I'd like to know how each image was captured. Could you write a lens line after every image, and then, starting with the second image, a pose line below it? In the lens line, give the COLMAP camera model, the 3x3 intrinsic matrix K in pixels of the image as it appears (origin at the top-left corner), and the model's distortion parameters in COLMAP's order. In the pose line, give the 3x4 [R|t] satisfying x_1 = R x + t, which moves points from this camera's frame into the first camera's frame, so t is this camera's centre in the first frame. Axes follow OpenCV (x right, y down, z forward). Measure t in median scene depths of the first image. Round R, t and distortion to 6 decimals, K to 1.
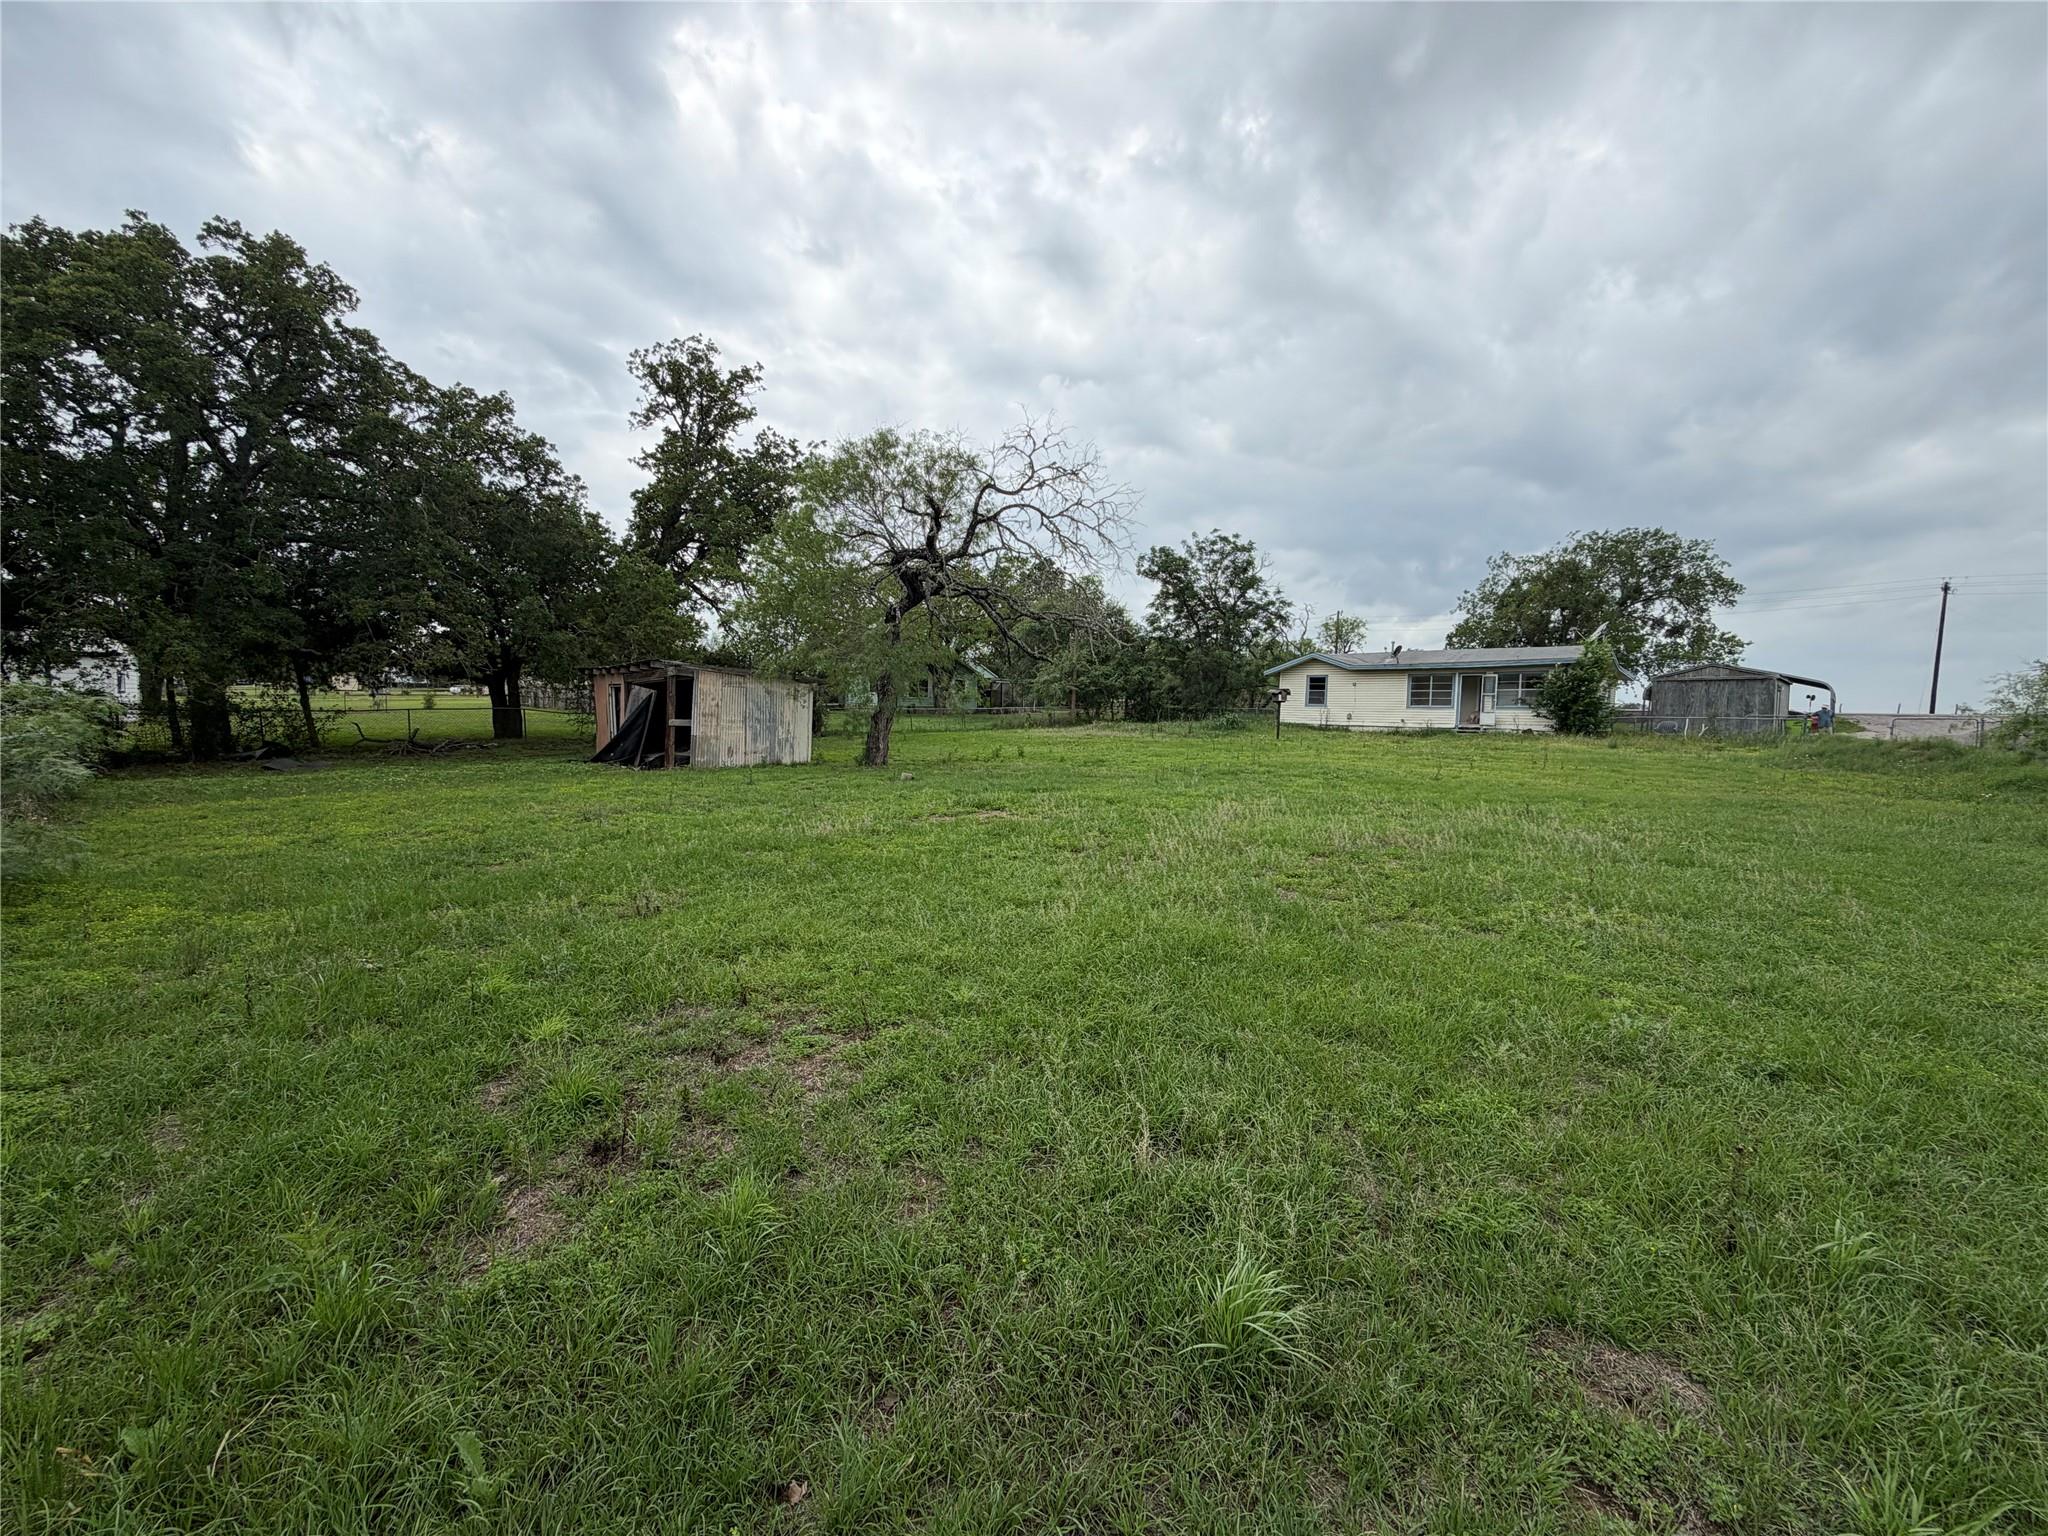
lens RADIAL K [[815.4, 0, 1015.4], [0, 815.4, 774.1], [0, 0, 1]] dist [-0.003821, 0.000153]
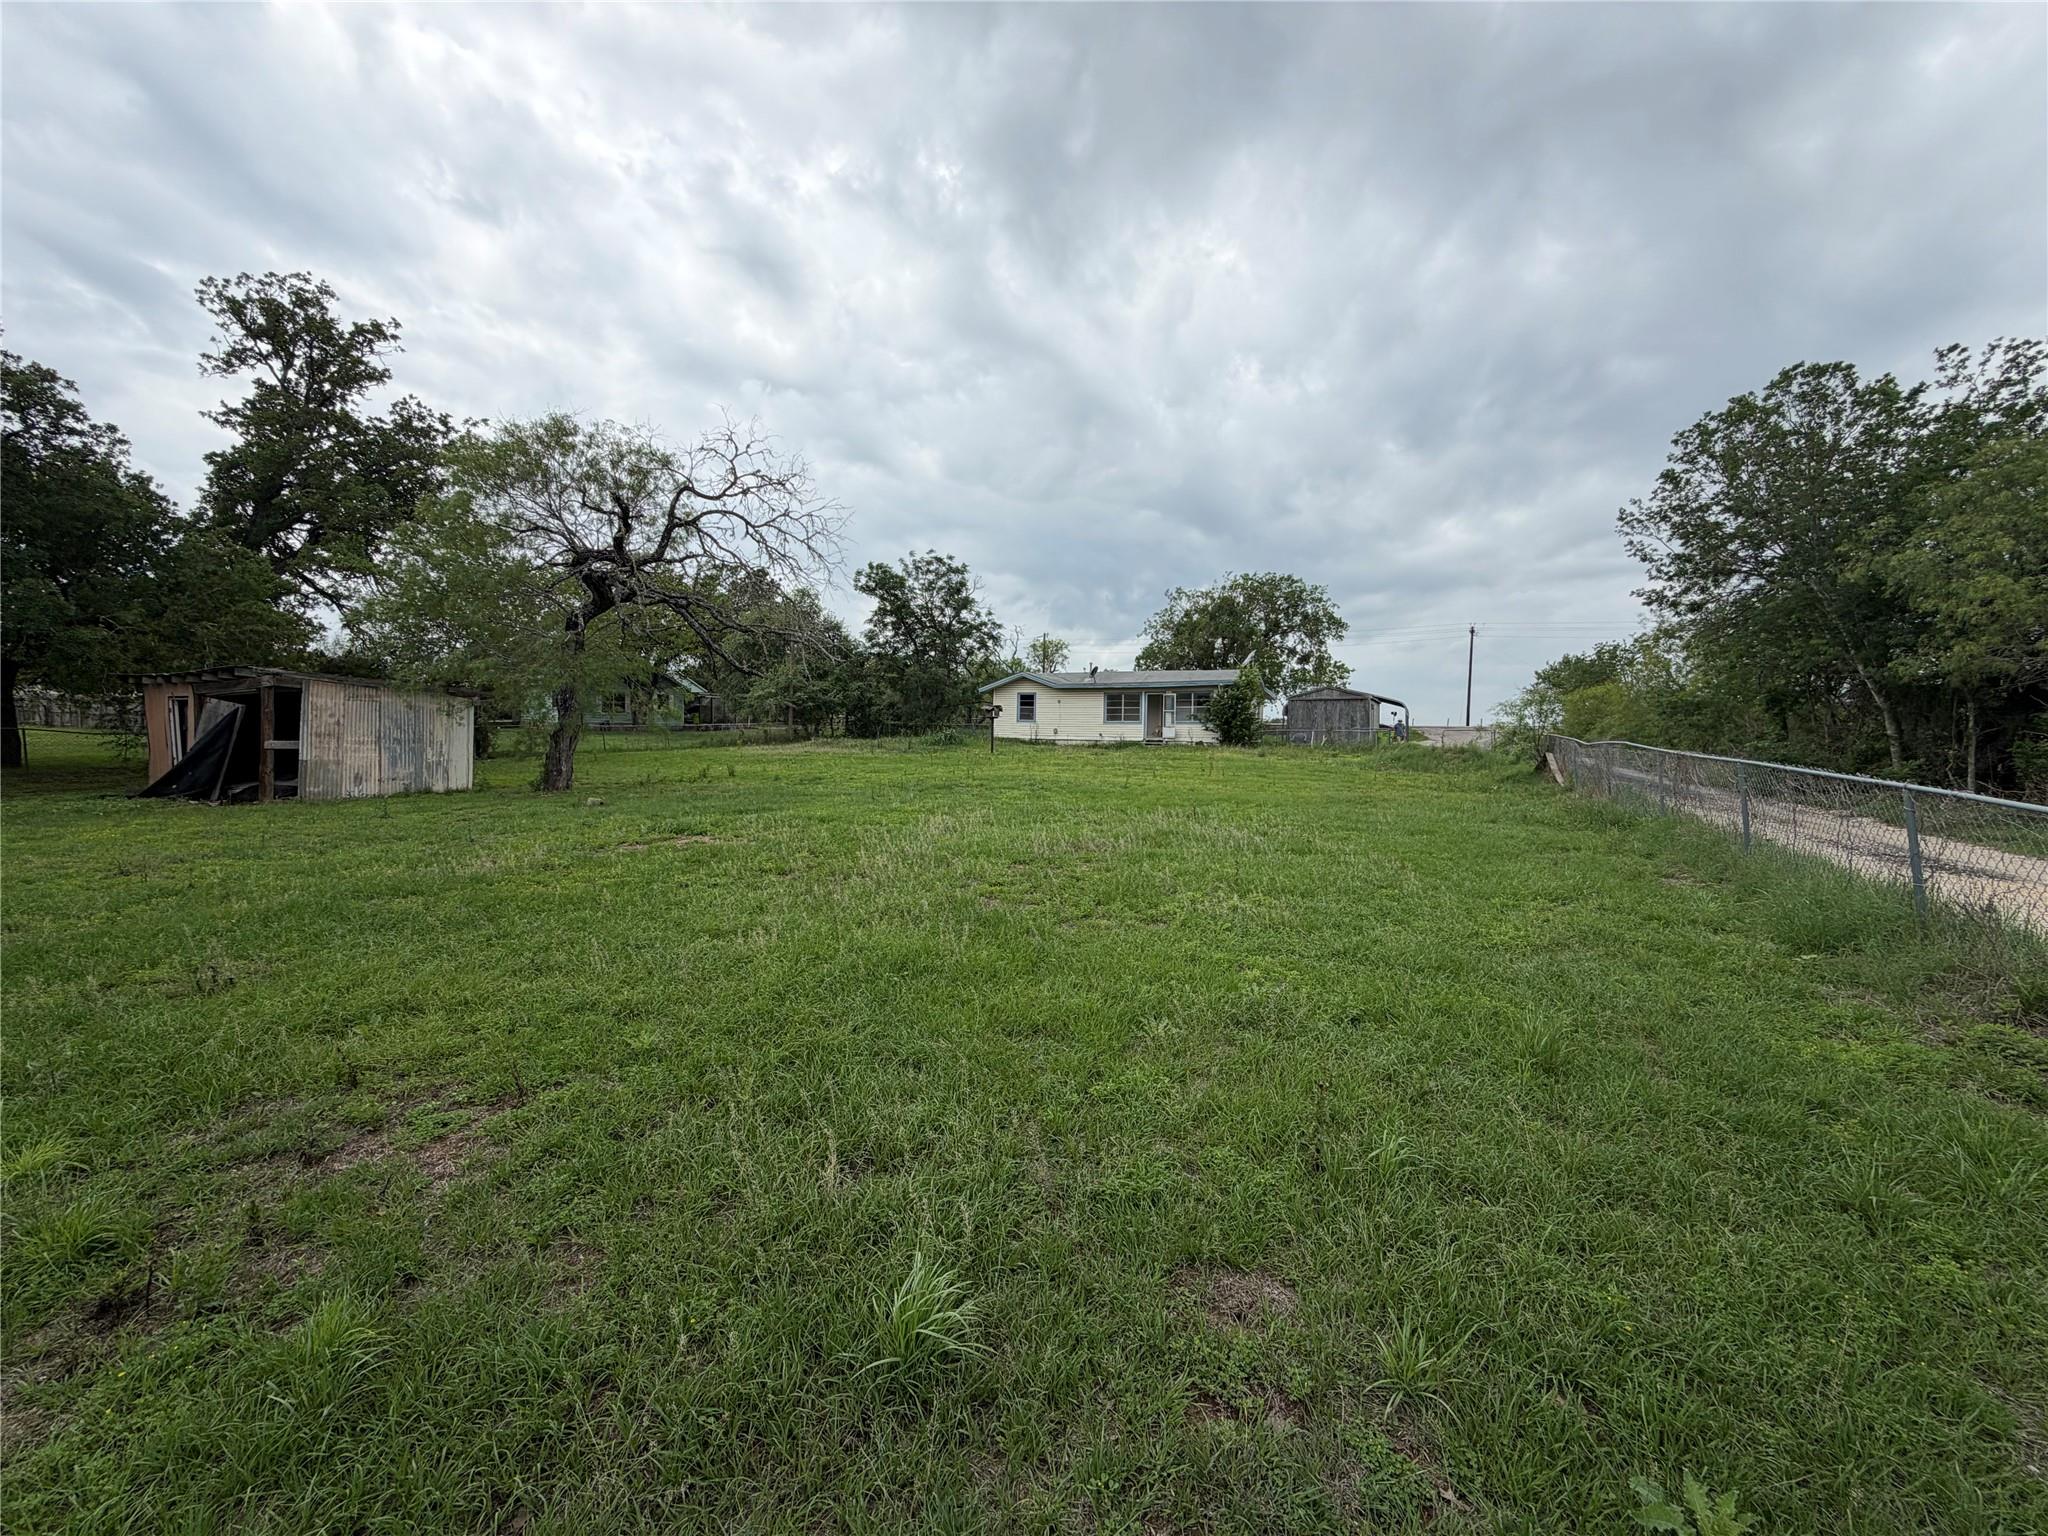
lens RADIAL K [[815.4, 0, 1021.6], [0, 815.4, 772.3], [0, 0, 1]] dist [-0.003821, 0.000153]
pose [[0.941965, -0.023223, 0.334907, 0.011539], [0.030255, 0.999417, -0.015796, -0.001008], [-0.334345, 0.025012, 0.942119, -0.003760]]
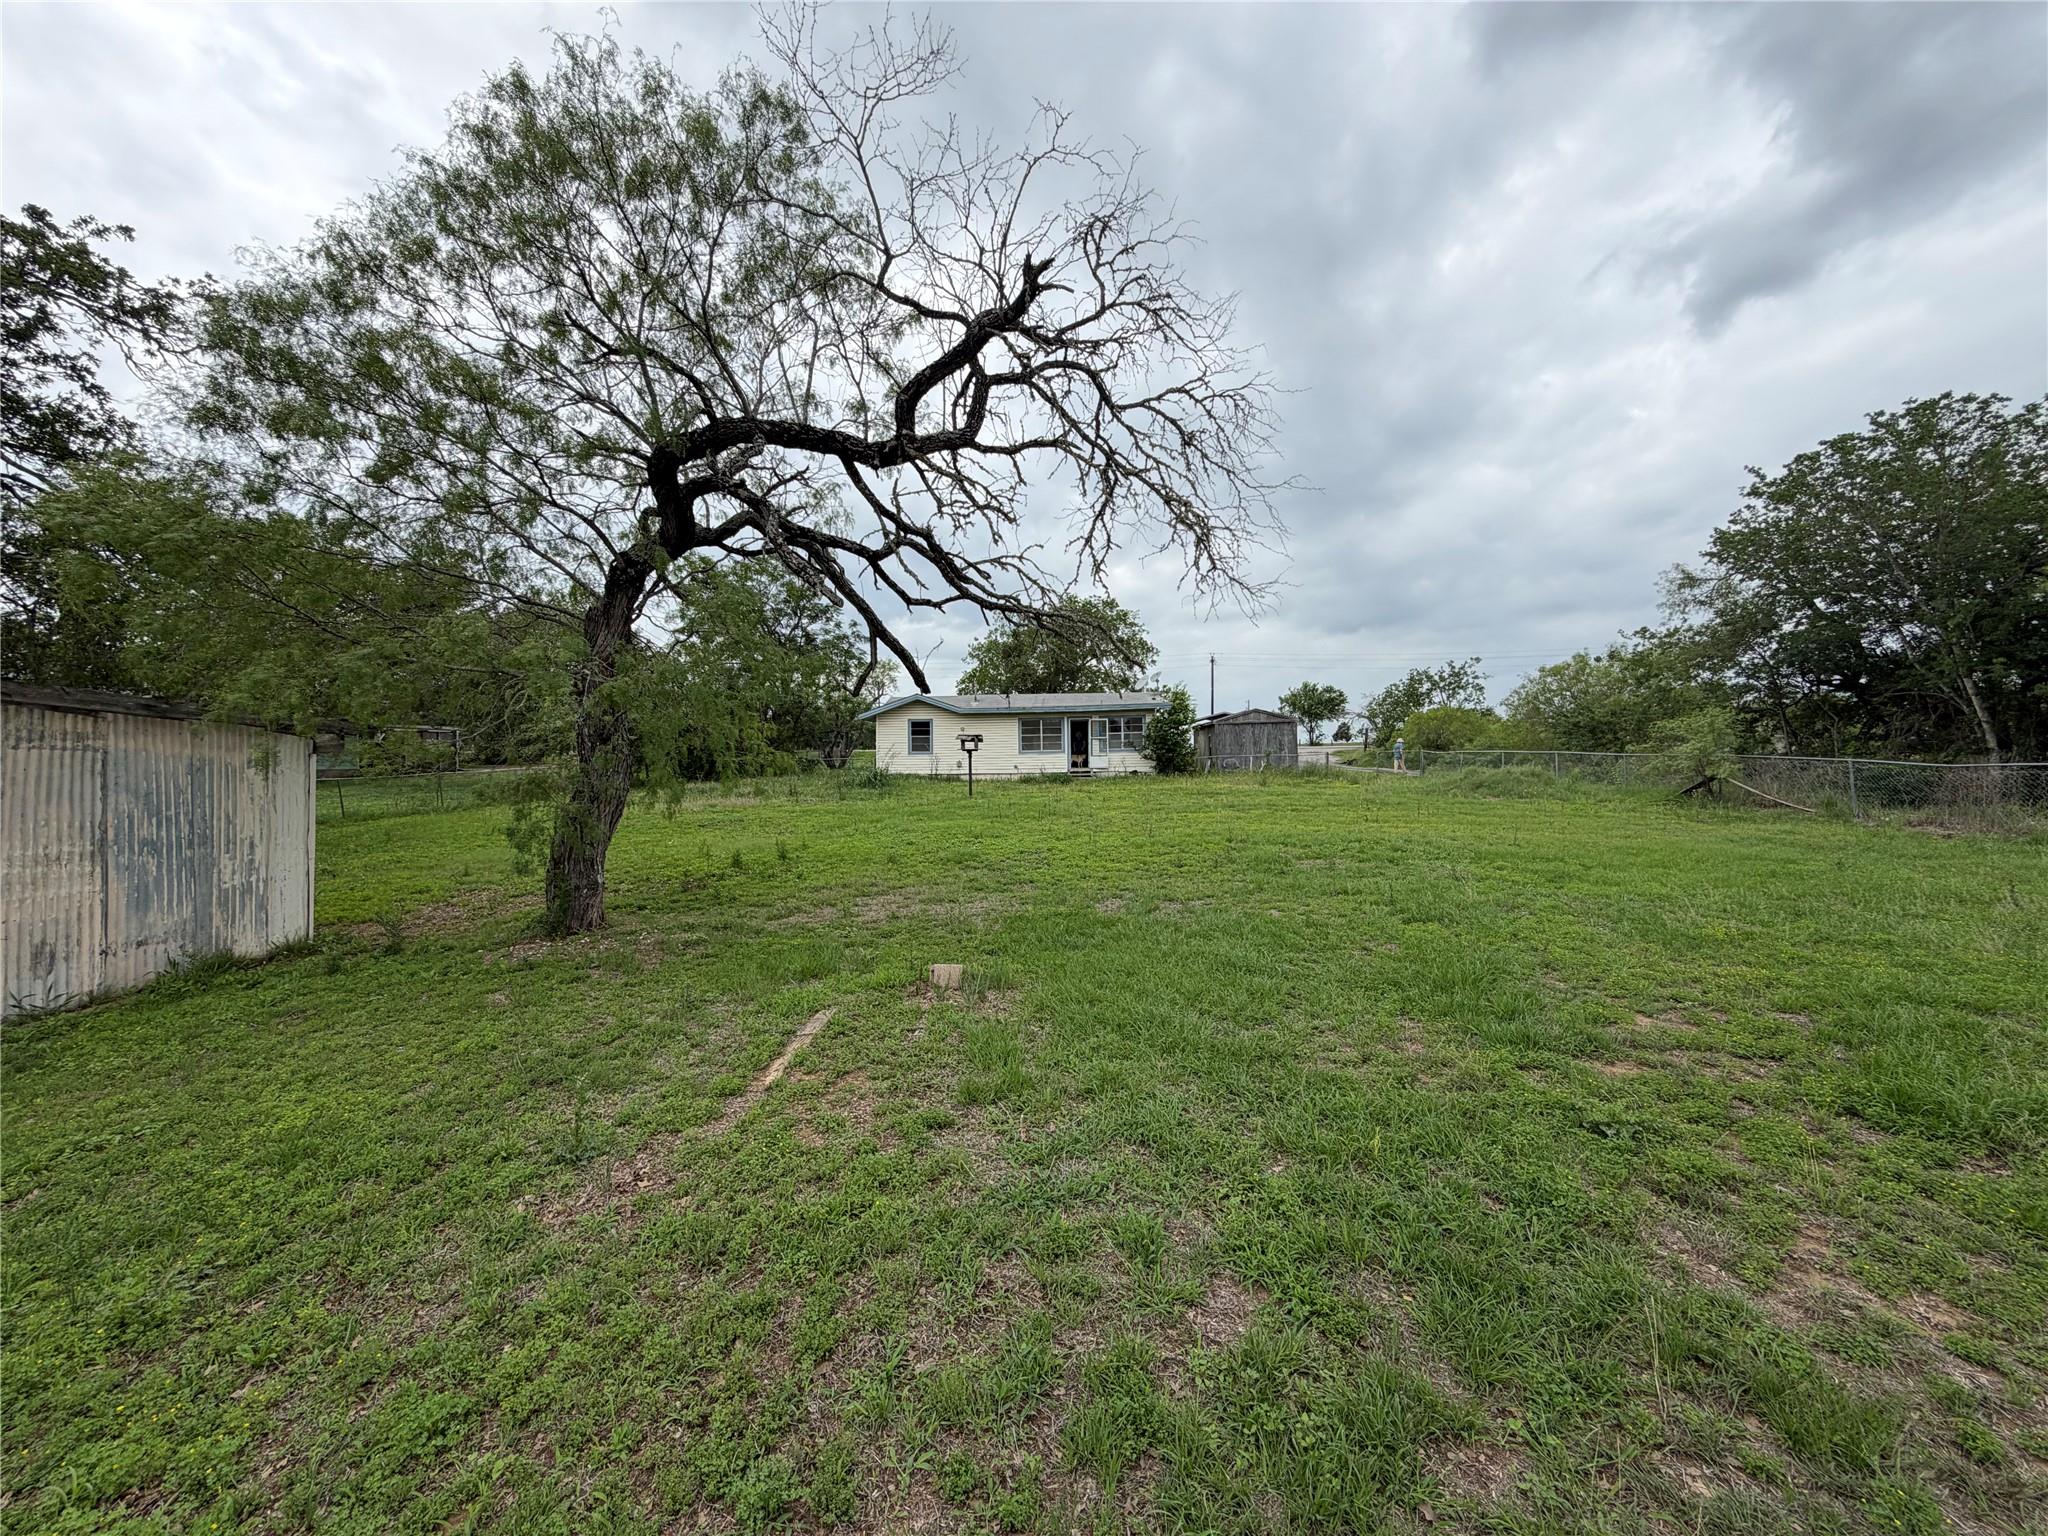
lens RADIAL K [[815.4, 0, 1026.1], [0, 815.4, 770.9], [0, 0, 1]] dist [-0.003821, 0.000153]
pose [[0.747616, -0.040728, 0.662881, -0.380254], [0.080472, 0.996319, -0.029544, -0.082122], [-0.659238, 0.075431, 0.748141, 0.728895]]
